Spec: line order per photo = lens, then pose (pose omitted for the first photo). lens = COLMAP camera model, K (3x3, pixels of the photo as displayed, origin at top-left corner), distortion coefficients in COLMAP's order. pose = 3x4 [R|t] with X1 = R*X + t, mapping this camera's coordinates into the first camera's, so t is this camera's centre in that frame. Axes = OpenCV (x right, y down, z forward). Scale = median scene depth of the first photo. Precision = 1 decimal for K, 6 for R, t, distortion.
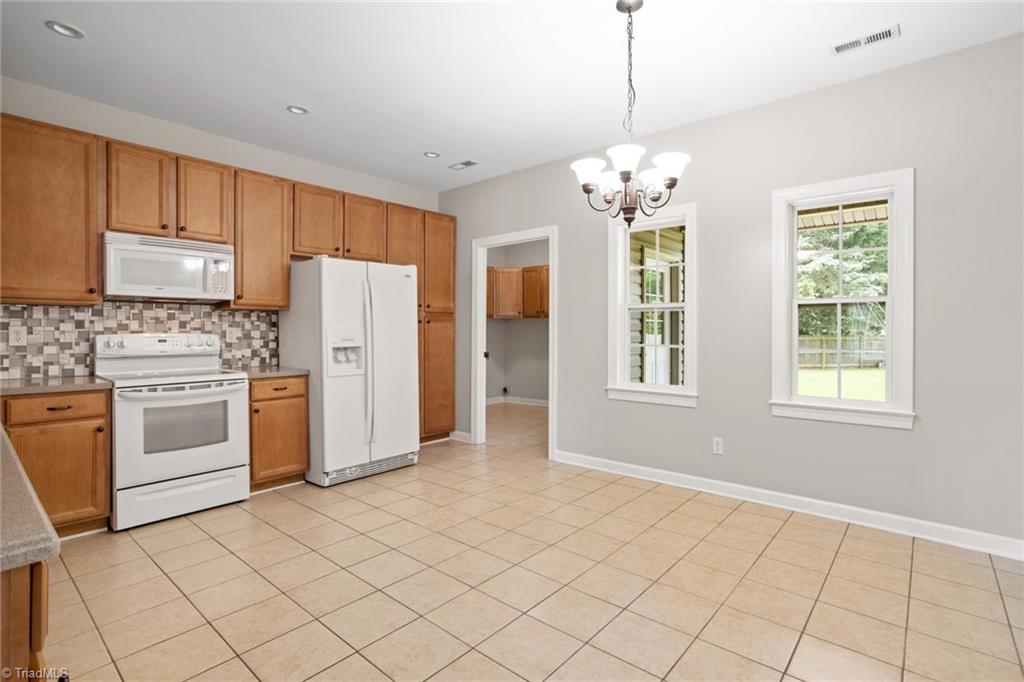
lens RADIAL K [[493.5, 0, 509.7], [0, 493.5, 332.3], [0, 0, 1]] dist [-0.027246, 0.001166]
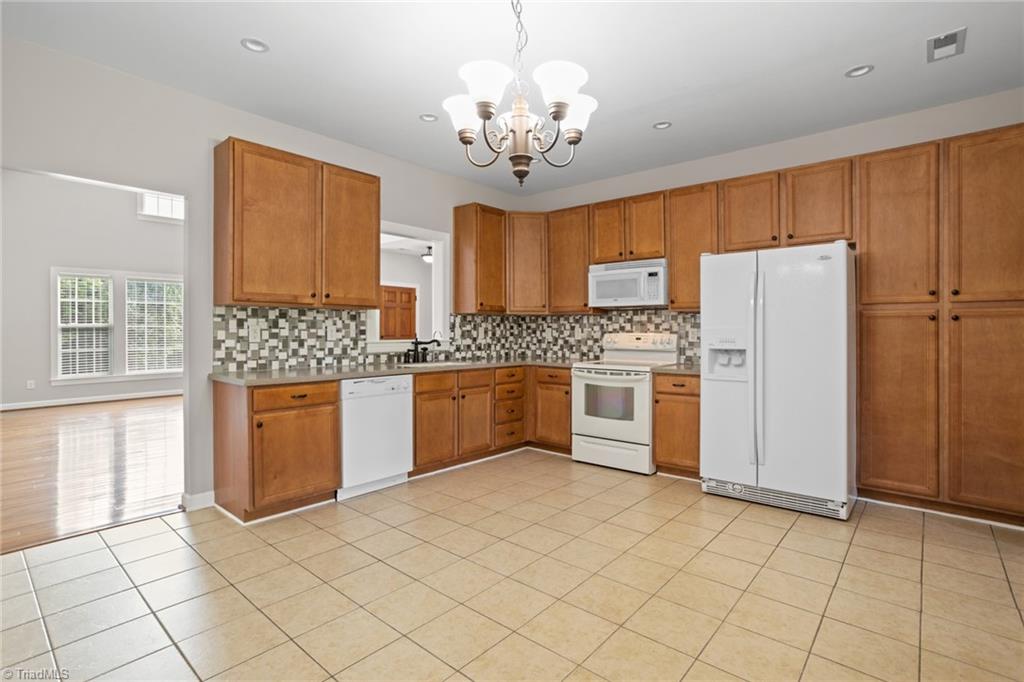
lens RADIAL K [[493.5, 0, 509.7], [0, 493.5, 332.3], [0, 0, 1]] dist [-0.027246, 0.001166]
pose [[0.006144, 0.005186, -0.999968, 0.639915], [-0.004528, 0.999976, 0.005158, -0.005144], [0.999971, 0.004496, 0.006167, 0.656178]]
